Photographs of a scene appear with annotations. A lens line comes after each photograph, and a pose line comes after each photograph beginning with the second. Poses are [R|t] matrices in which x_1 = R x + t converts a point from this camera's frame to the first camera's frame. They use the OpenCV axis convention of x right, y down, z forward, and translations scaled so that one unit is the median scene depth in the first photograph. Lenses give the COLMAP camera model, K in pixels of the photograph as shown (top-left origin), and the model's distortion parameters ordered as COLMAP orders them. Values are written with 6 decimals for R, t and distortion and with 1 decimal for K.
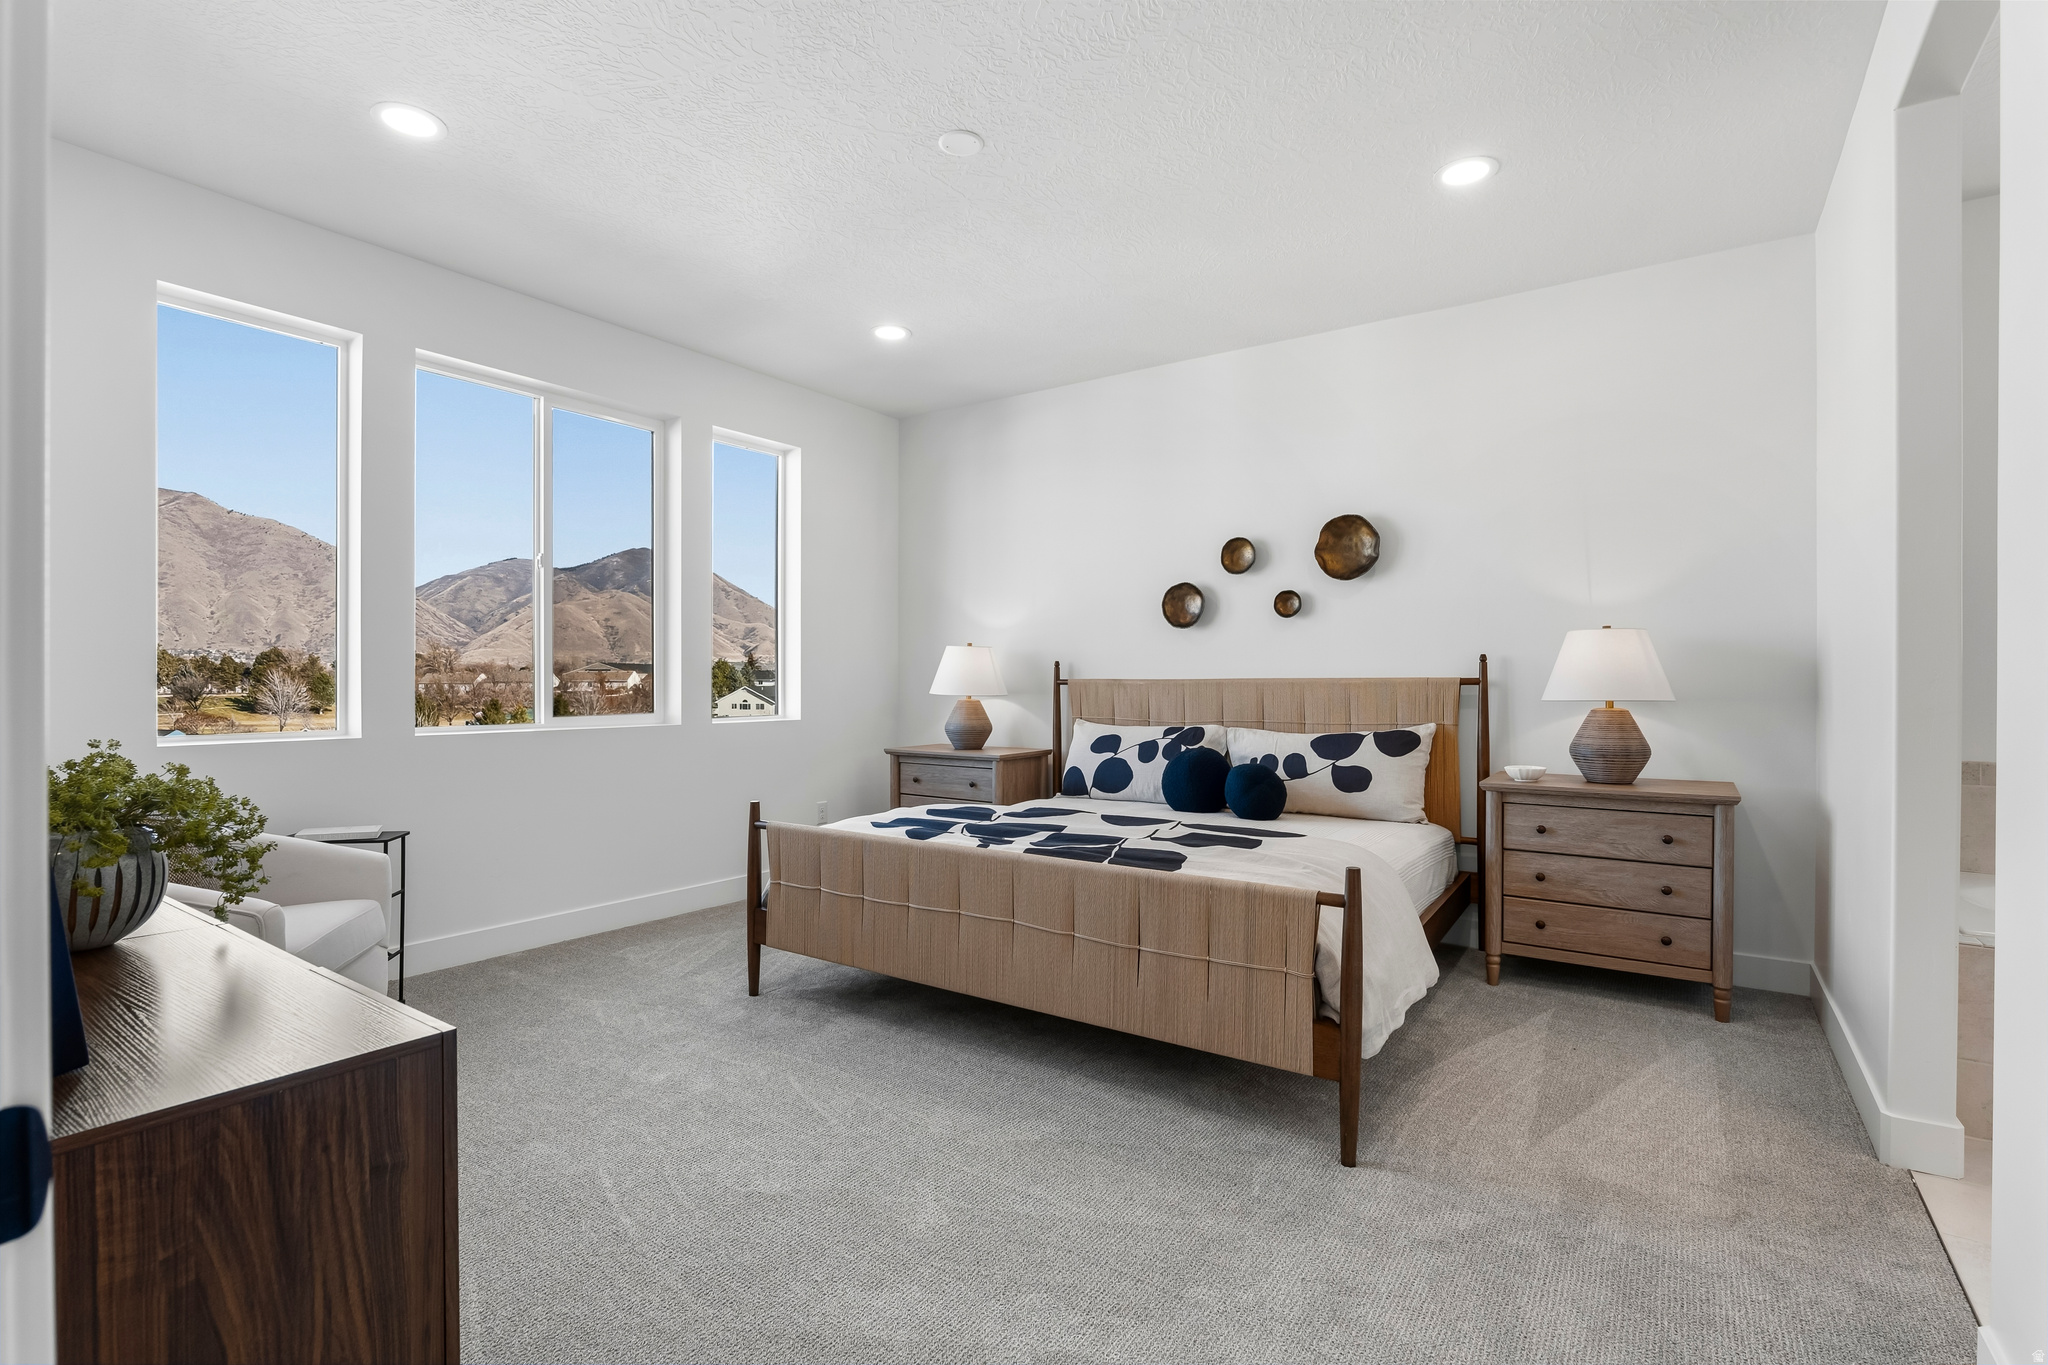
lens RADIAL K [[954.7, 0, 1023.3], [0, 954.7, 681.3], [0, 0, 1]] dist [-0.022035, 0.004555]
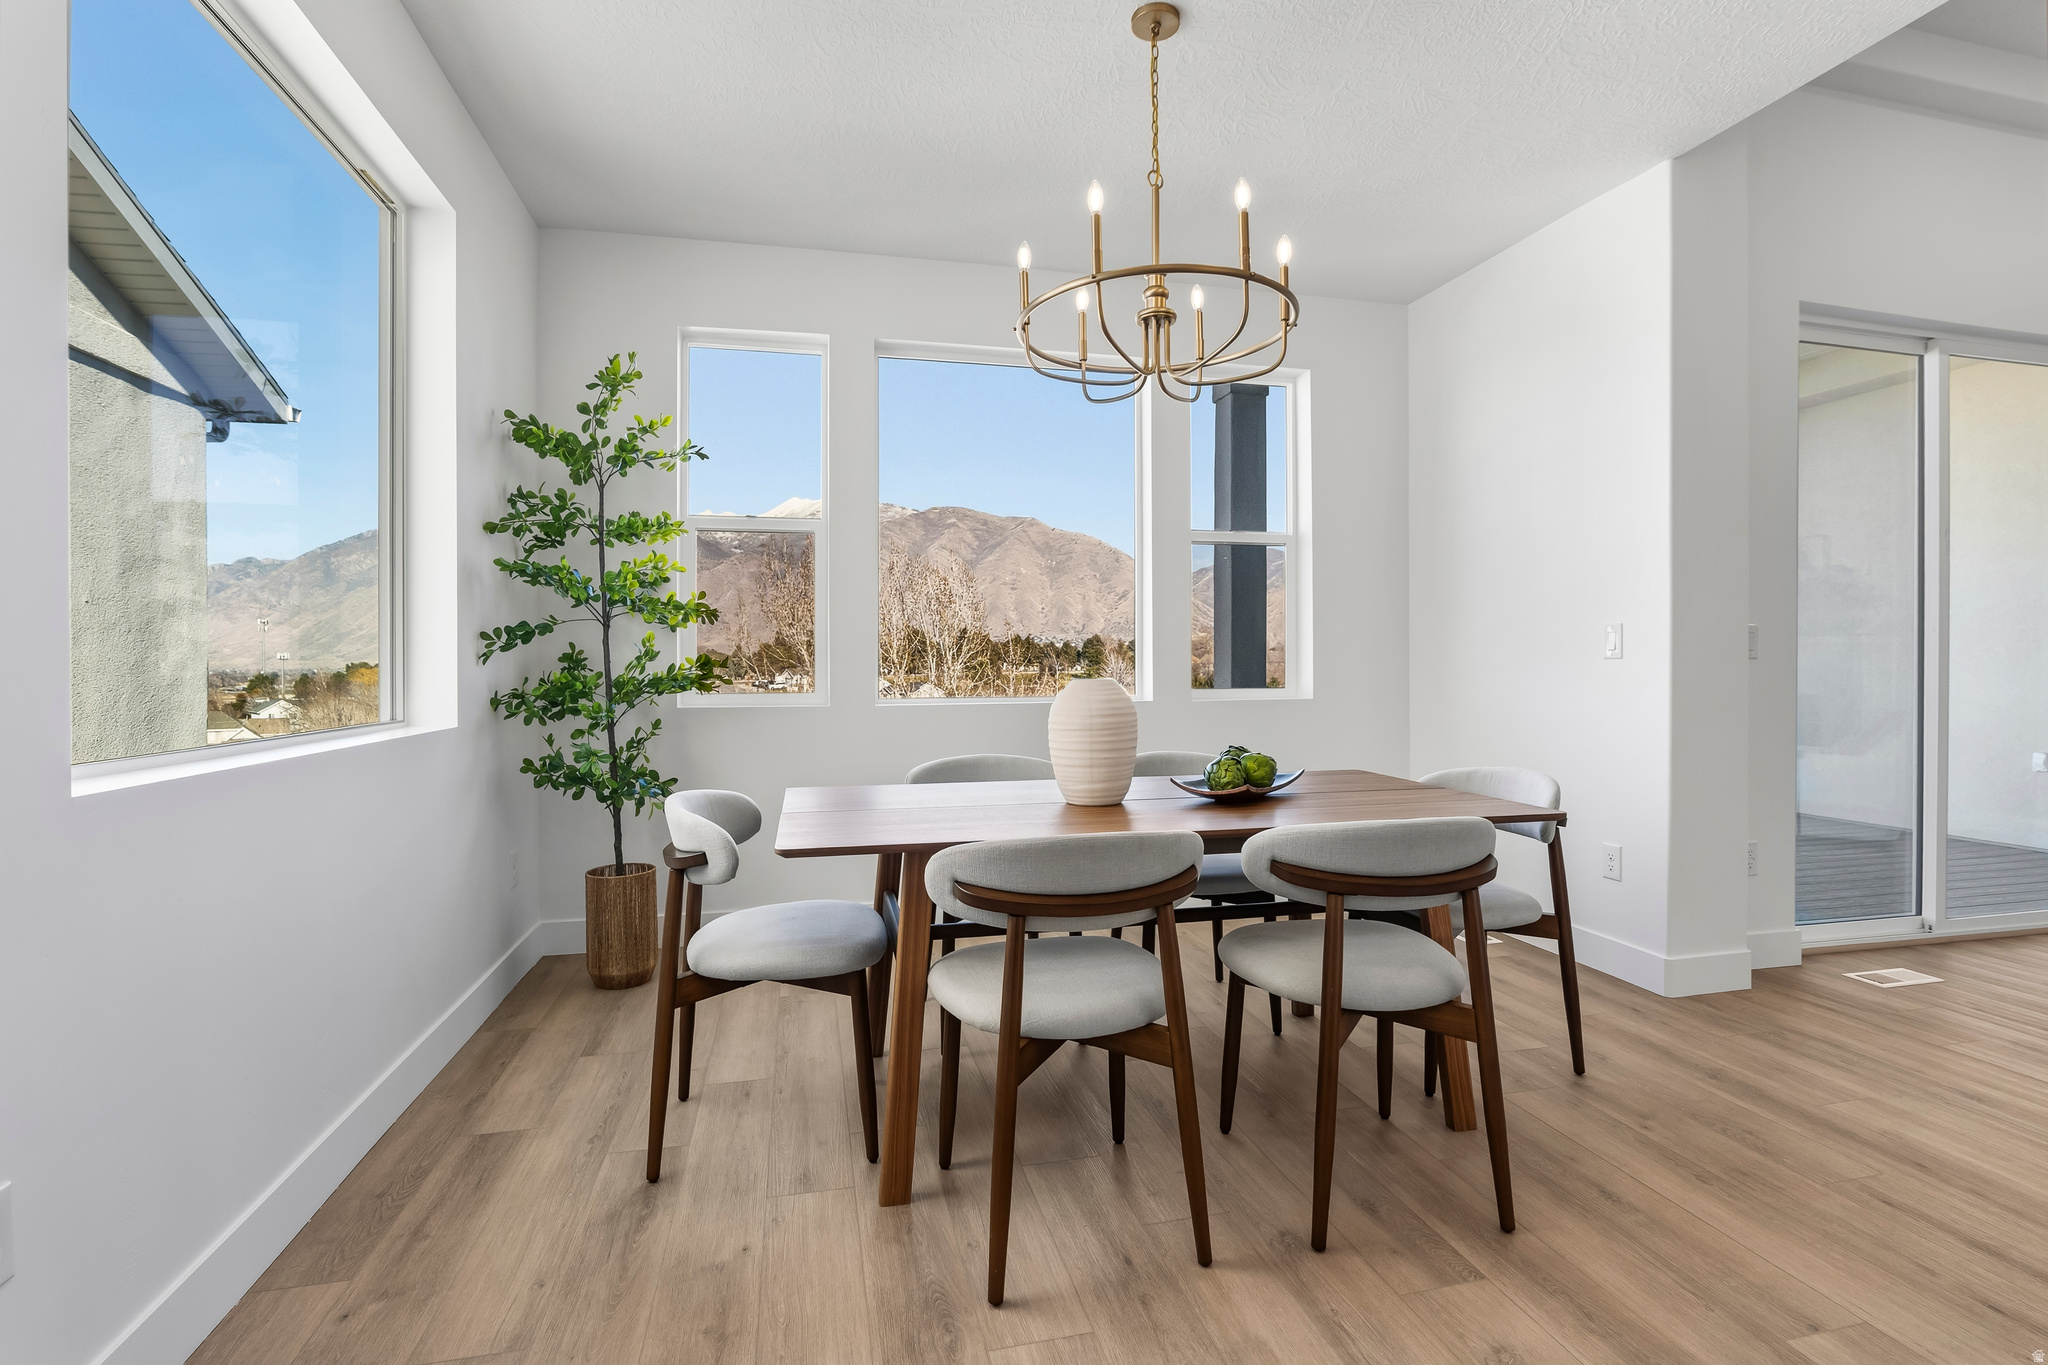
lens RADIAL K [[954.7, 0, 1045.2], [0, 954.7, 661.1], [0, 0, 1]] dist [-0.022035, 0.004555]
pose [[0.754799, 0.002866, -0.655950, -0.787460], [-0.003646, 0.999993, 0.000173, 0.011253], [0.655946, 0.002261, 0.754804, -2.058472]]
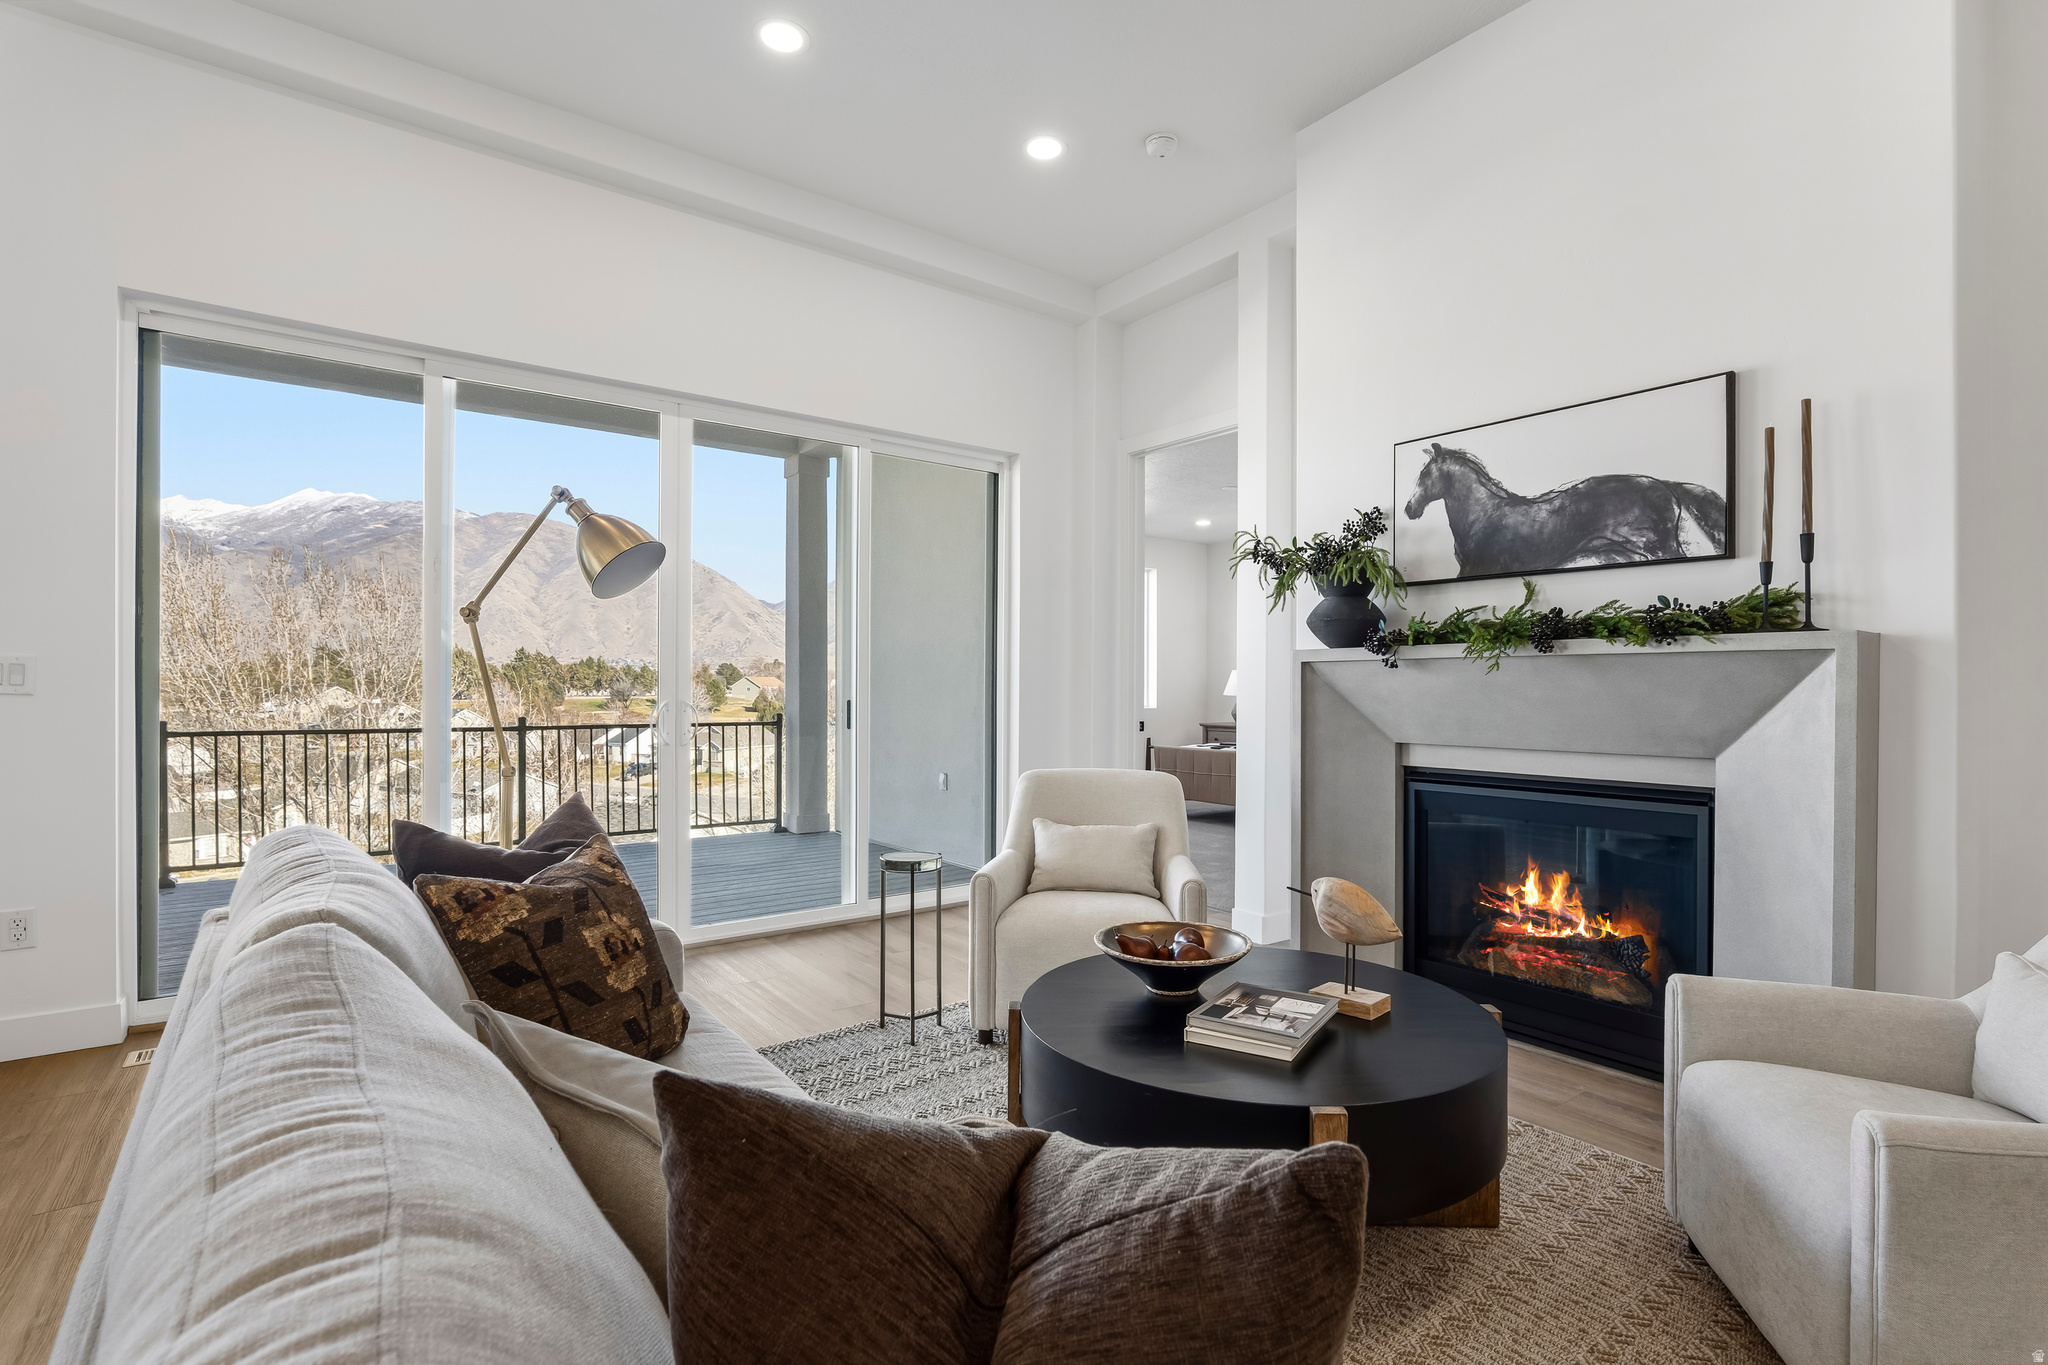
lens RADIAL K [[954.7, 0, 1024.4], [0, 954.7, 684.4], [0, 0, 1]] dist [-0.022035, 0.004555]
pose [[0.949537, 0.003098, -0.313640, 0.176079], [-0.004296, 0.999986, -0.003127, -0.001017], [0.313626, 0.004317, 0.949537, -1.369013]]
